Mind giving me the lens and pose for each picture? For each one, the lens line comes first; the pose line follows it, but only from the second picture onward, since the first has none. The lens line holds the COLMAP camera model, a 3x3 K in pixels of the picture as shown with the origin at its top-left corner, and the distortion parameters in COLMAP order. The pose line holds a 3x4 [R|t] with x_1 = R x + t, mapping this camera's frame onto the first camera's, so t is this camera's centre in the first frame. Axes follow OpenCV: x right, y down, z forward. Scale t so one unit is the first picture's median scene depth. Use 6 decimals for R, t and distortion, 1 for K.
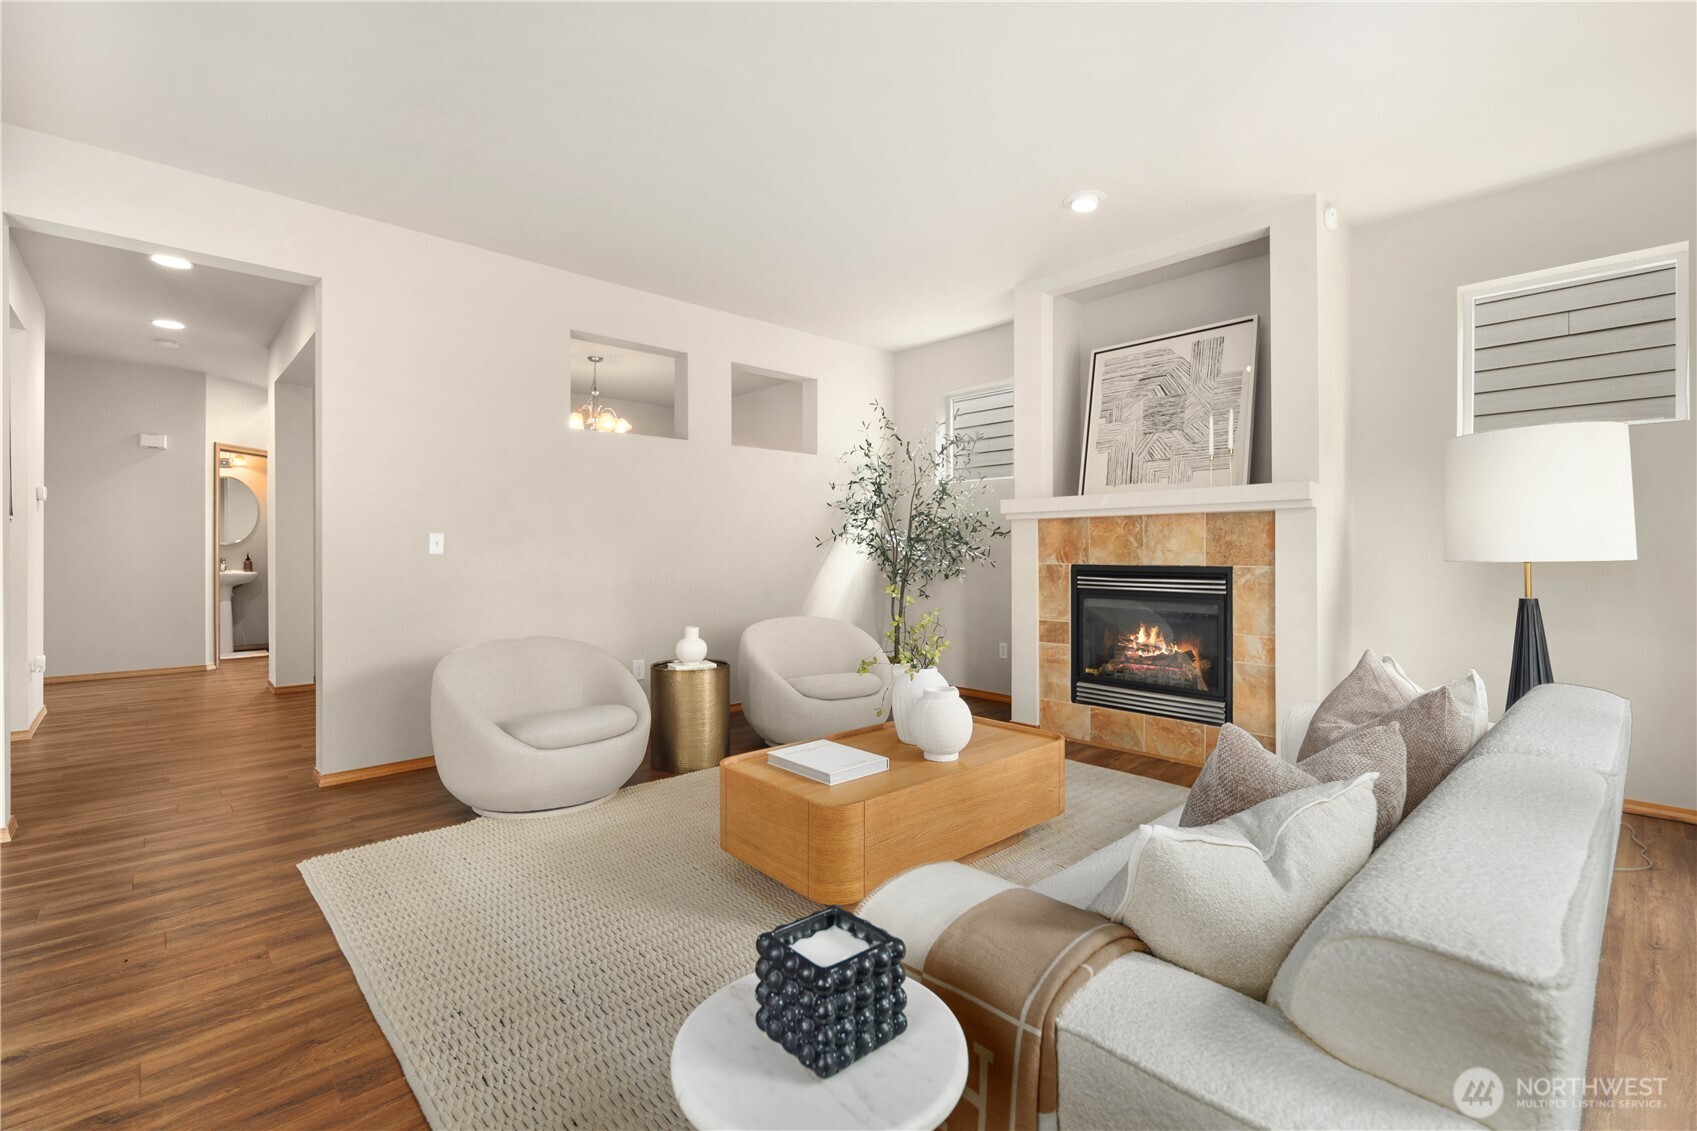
lens RADIAL K [[755.1, 0, 845.3], [0, 755.1, 555.8], [0, 0, 1]] dist [-0.003037, -0.000362]
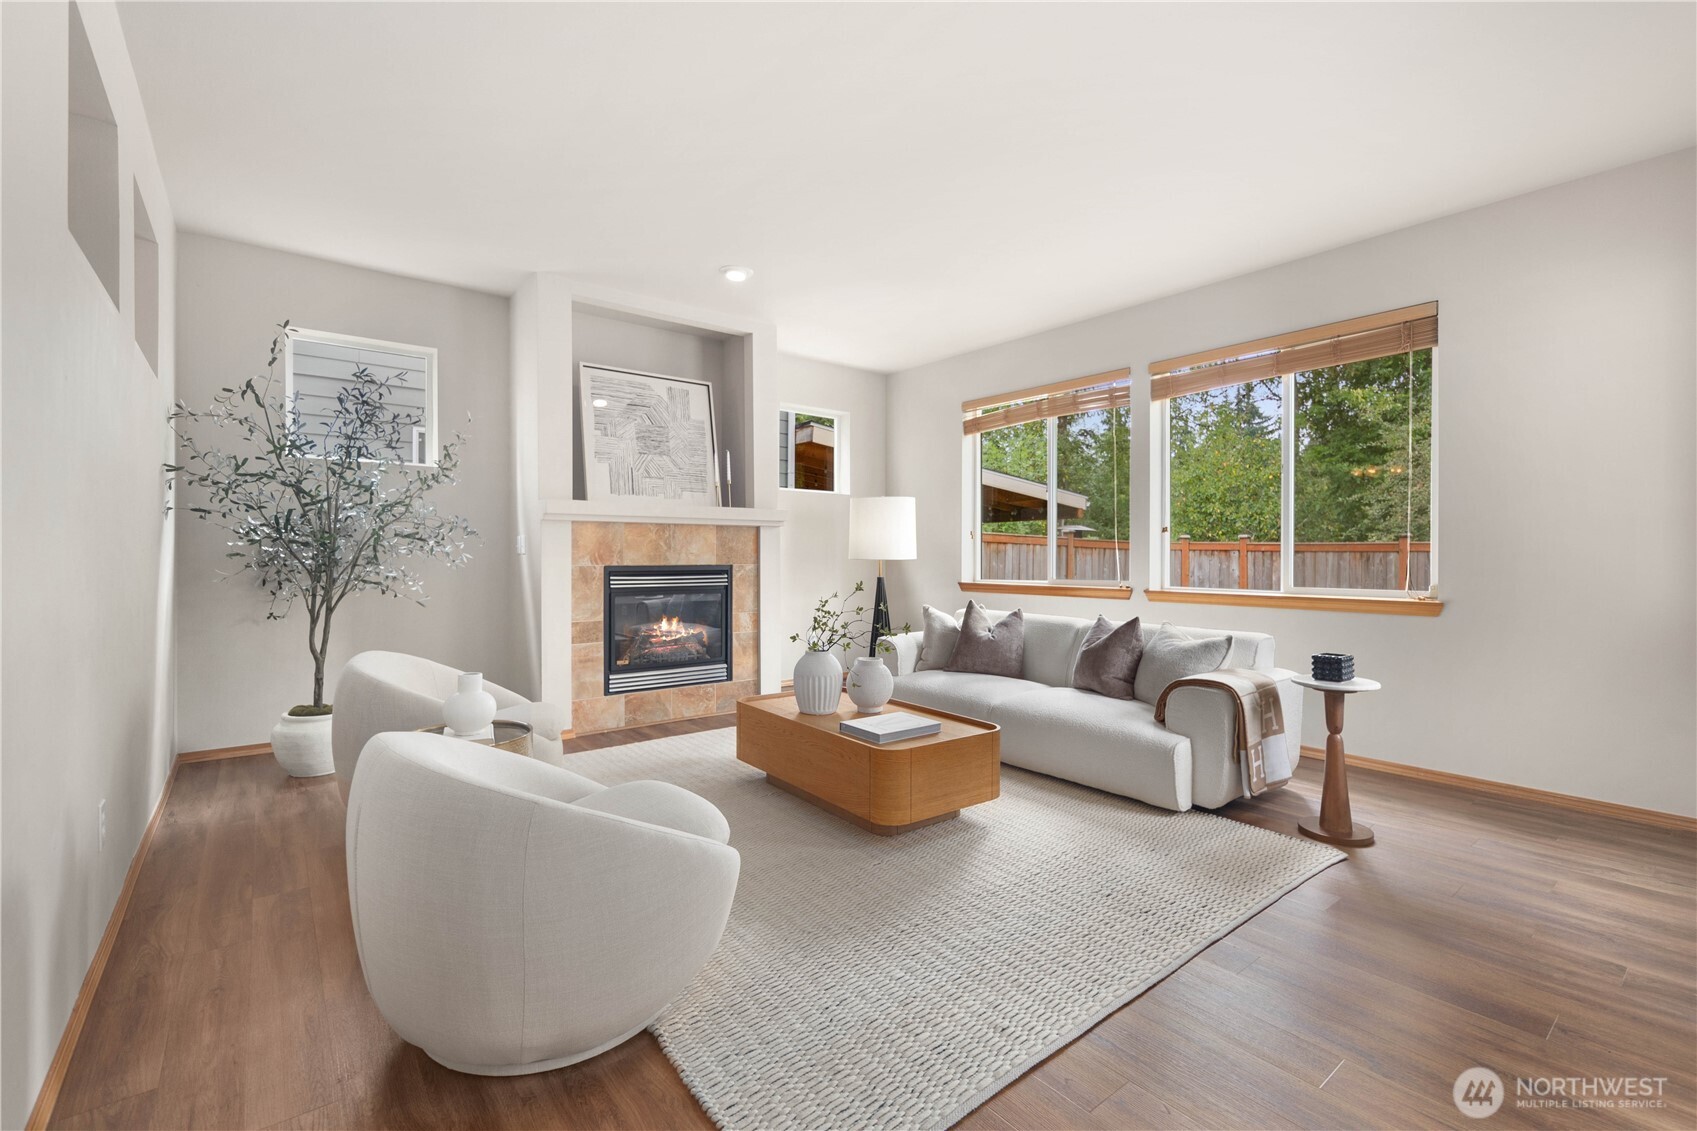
lens RADIAL K [[755.1, 0, 849.1], [0, 755.1, 564.7], [0, 0, 1]] dist [-0.003037, -0.000362]
pose [[0.081106, -0.009074, 0.996664, -0.766418], [0.006284, 0.999943, 0.008592, 0.003078], [-0.996686, 0.005566, 0.081158, 0.602311]]
